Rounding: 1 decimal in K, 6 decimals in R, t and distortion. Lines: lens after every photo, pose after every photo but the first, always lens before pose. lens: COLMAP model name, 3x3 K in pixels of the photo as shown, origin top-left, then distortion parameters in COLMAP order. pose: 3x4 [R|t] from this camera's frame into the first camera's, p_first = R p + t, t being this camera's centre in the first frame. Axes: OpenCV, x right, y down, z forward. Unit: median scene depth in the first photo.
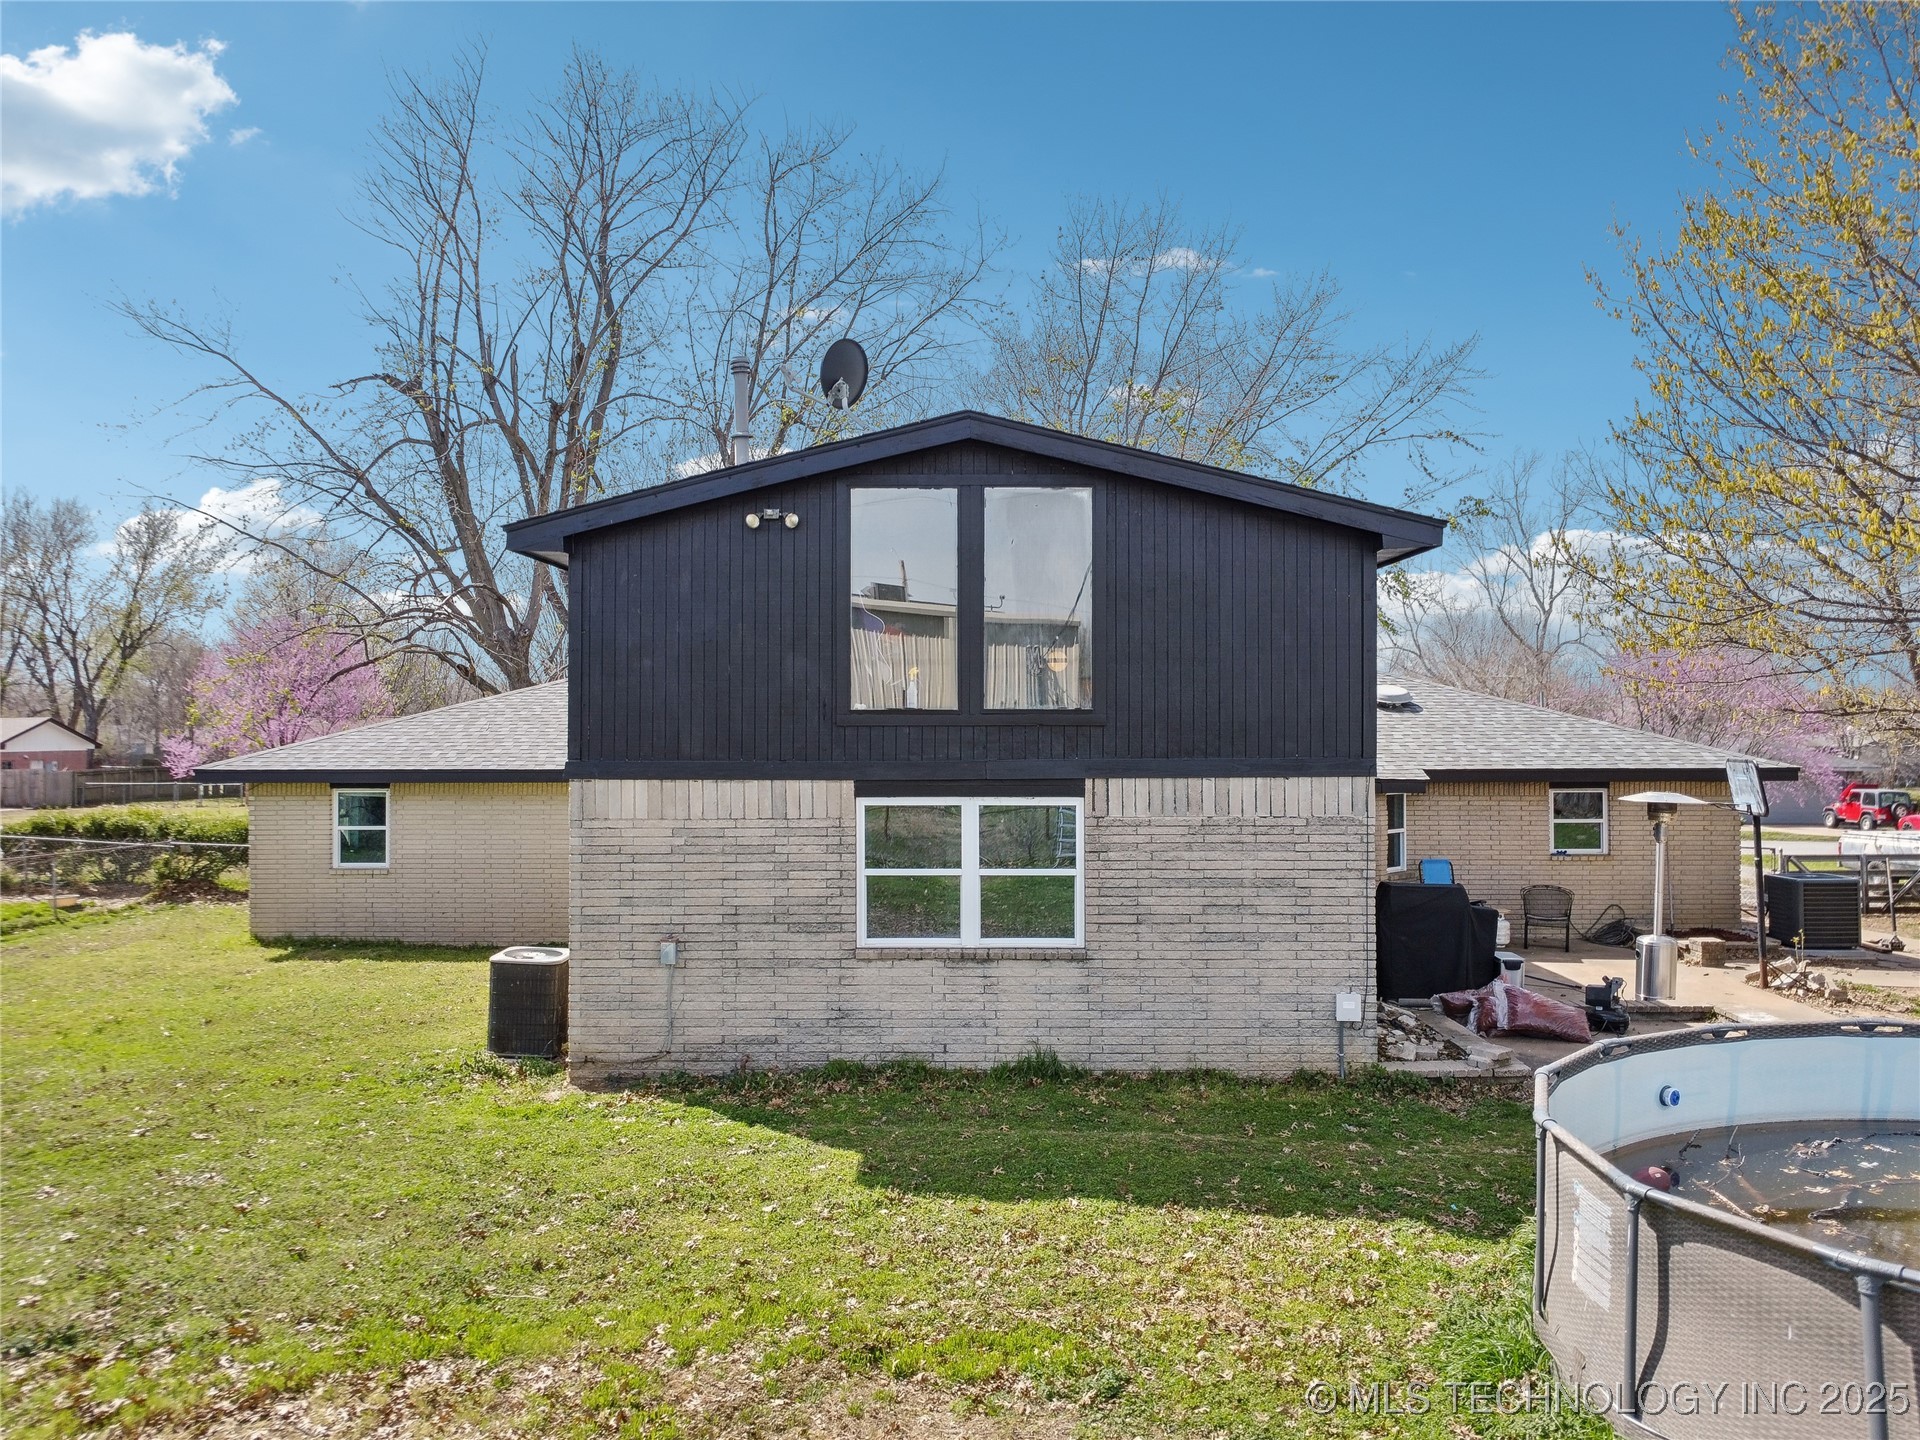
lens RADIAL K [[1436.8, 0, 960.0], [0, 1436.8, 720.0], [0, 0, 1]] dist [-0.000458, -0.001364]
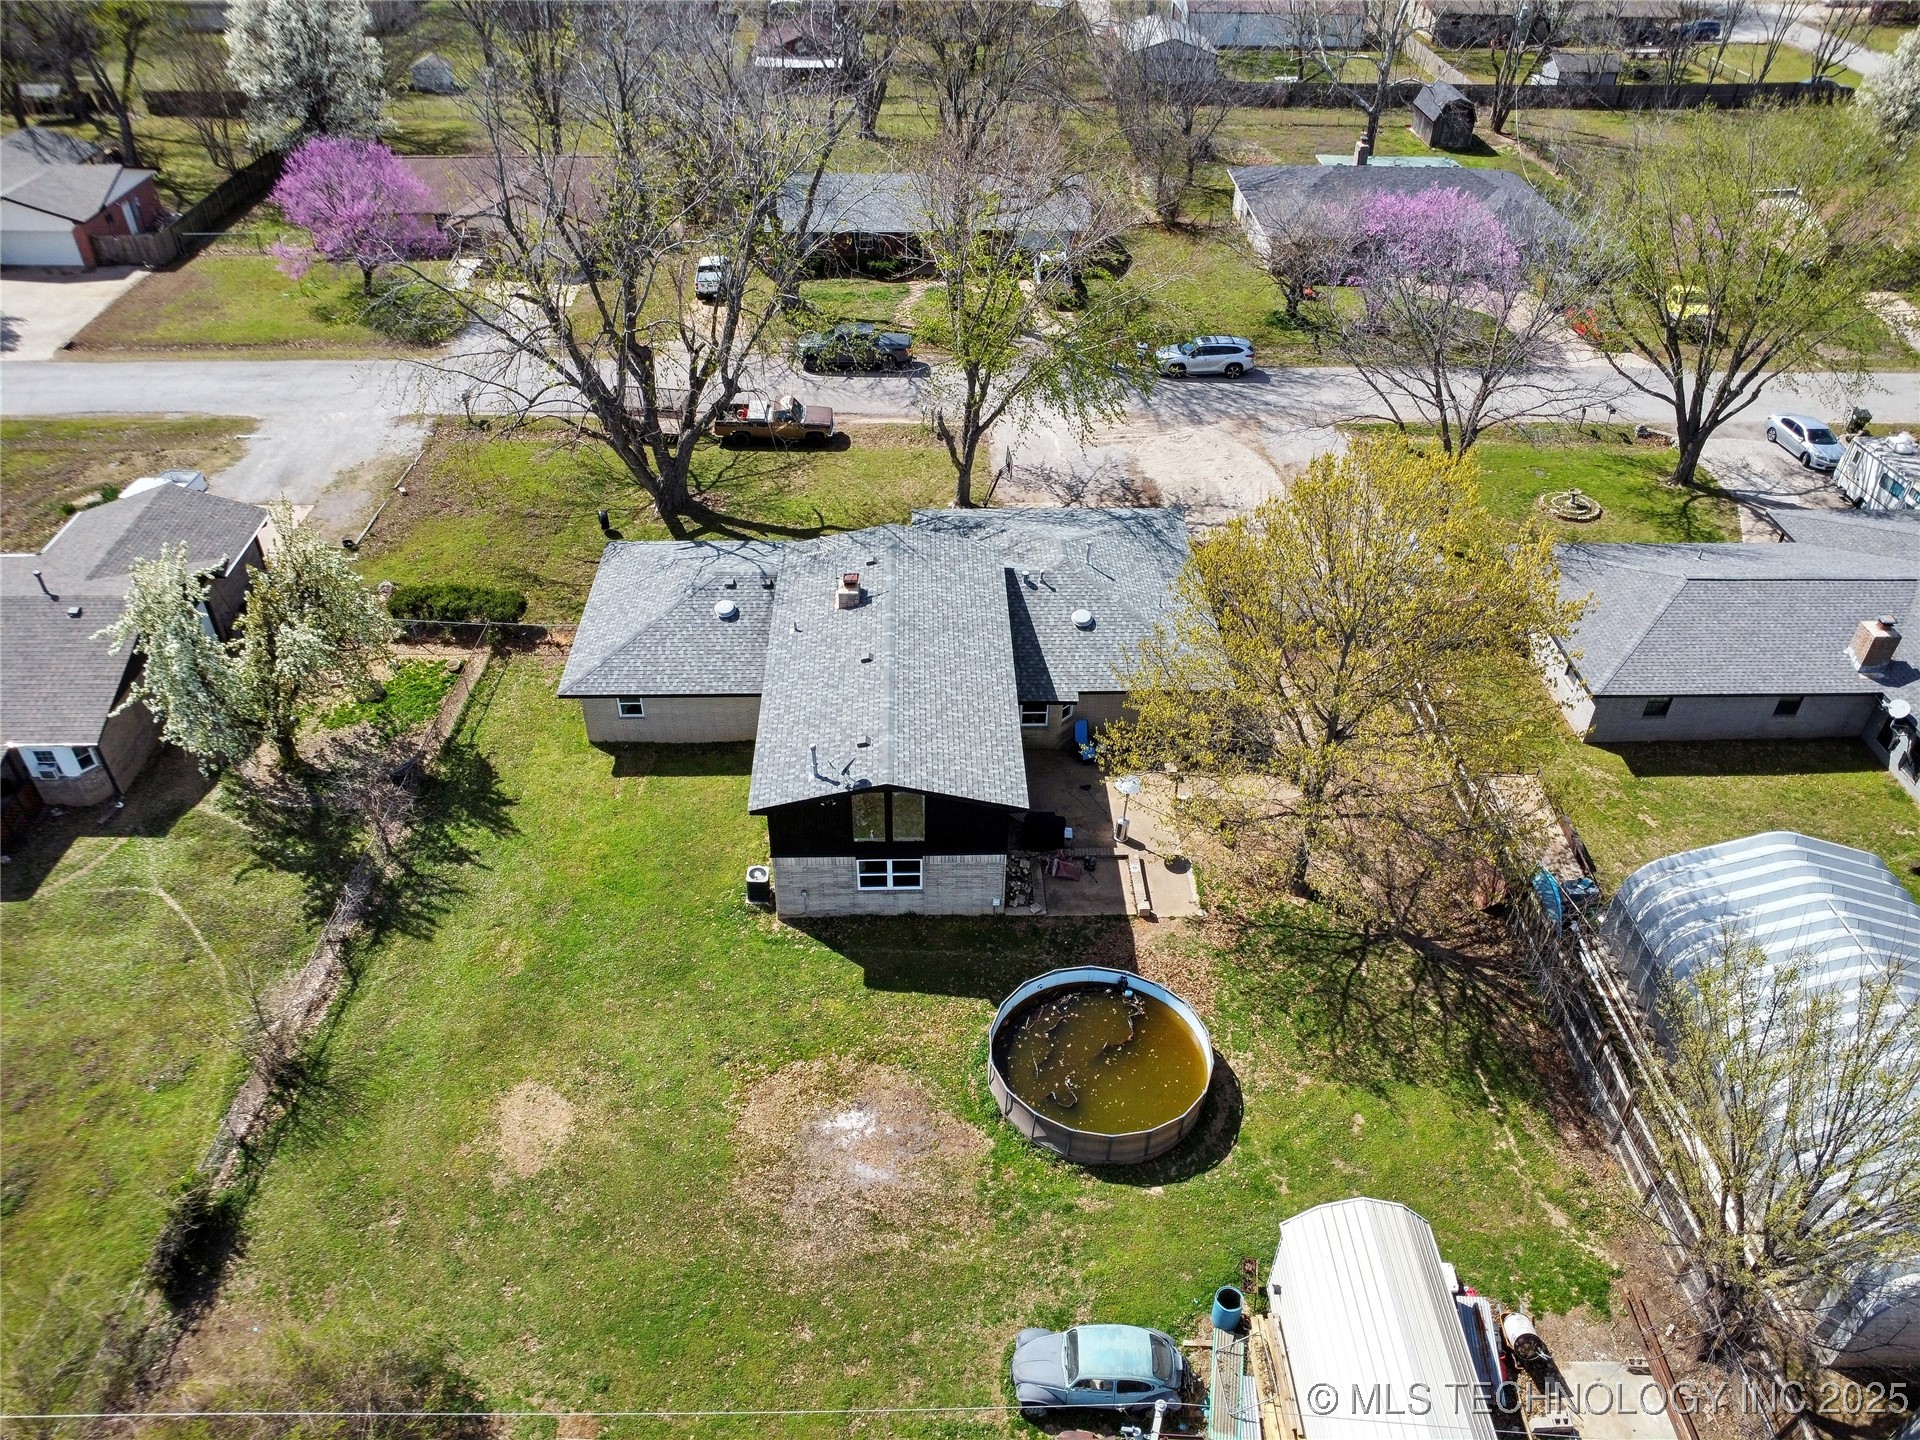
lens RADIAL K [[1436.8, 0, 960.0], [0, 1436.8, 720.0], [0, 0, 1]] dist [-0.000458, -0.001364]
pose [[0.998959, -0.013535, 0.043565, 0.030354], [-0.016577, 0.781991, 0.623069, -2.356877], [-0.042500, -0.623143, 0.780952, -1.486894]]
